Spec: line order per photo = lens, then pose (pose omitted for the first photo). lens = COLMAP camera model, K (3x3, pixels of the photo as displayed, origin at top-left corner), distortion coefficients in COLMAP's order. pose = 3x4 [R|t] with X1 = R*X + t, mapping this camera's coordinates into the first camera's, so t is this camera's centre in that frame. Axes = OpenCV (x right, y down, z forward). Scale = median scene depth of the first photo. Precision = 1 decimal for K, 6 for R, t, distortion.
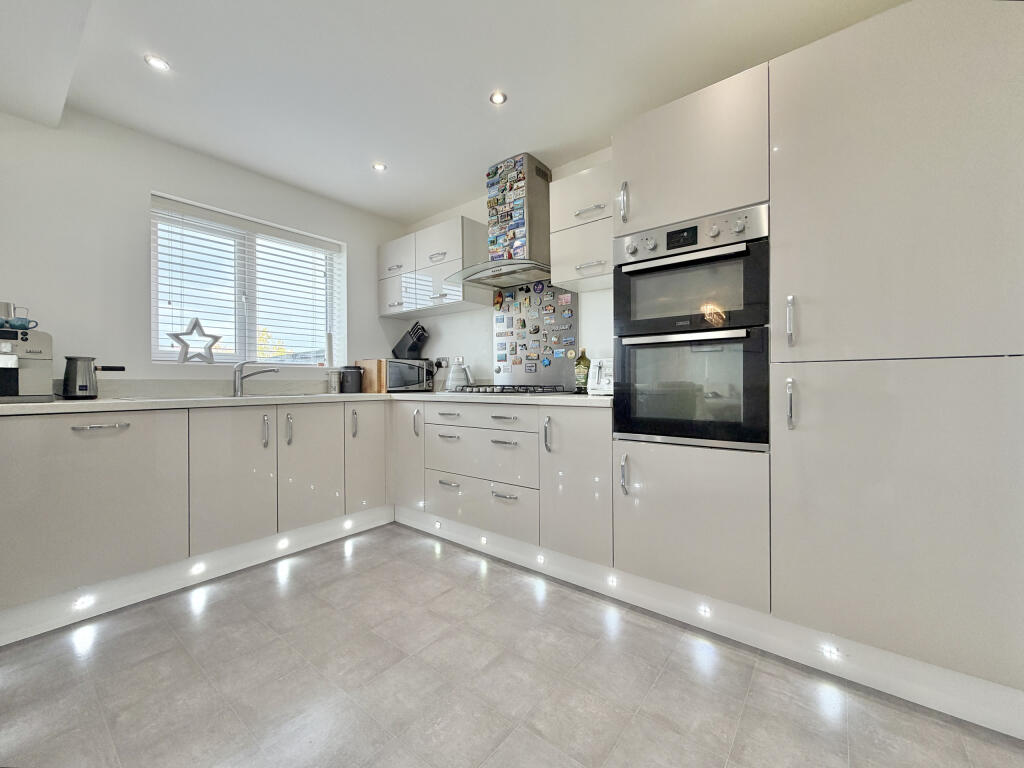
lens RADIAL K [[412.3, 0, 513.4], [0, 412.3, 384.7], [0, 0, 1]] dist [0.000604, 0.000126]
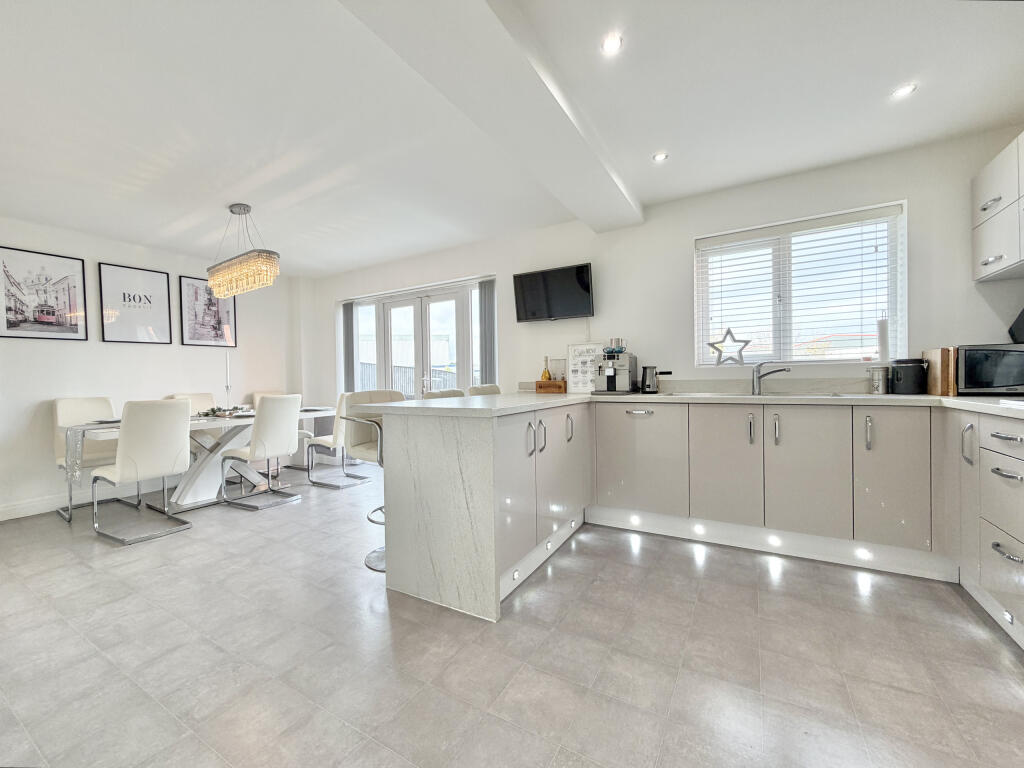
lens RADIAL K [[412.3, 0, 513.4], [0, 412.3, 384.7], [0, 0, 1]] dist [0.000604, 0.000126]
pose [[0.145471, 0.014512, -0.989256, 0.315312], [0.010317, 0.999816, 0.016185, -0.021081], [0.989309, -0.012561, 0.145295, 0.195893]]
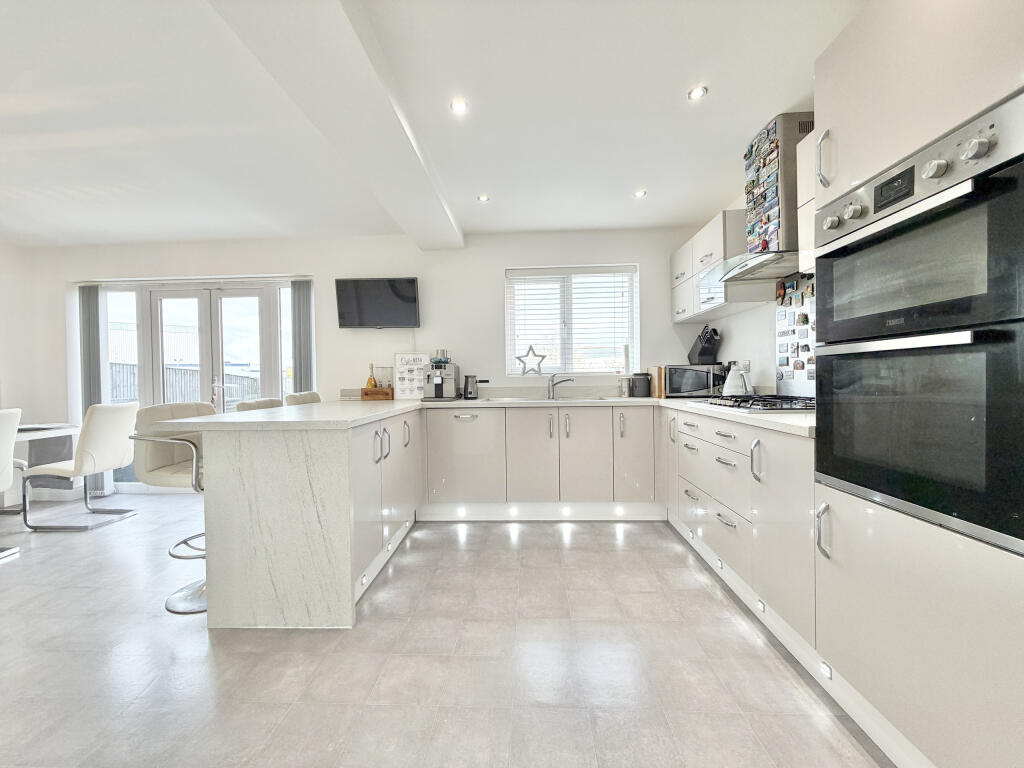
lens RADIAL K [[406.0, 0, 514.5], [0, 406.0, 385.1], [0, 0, 1]] dist [-0.000320, 0.000086]
pose [[0.591602, 0.009832, -0.806170, 0.356650], [0.005886, 0.999846, 0.016514, -0.039586], [0.806209, -0.014515, 0.591453, 0.085754]]
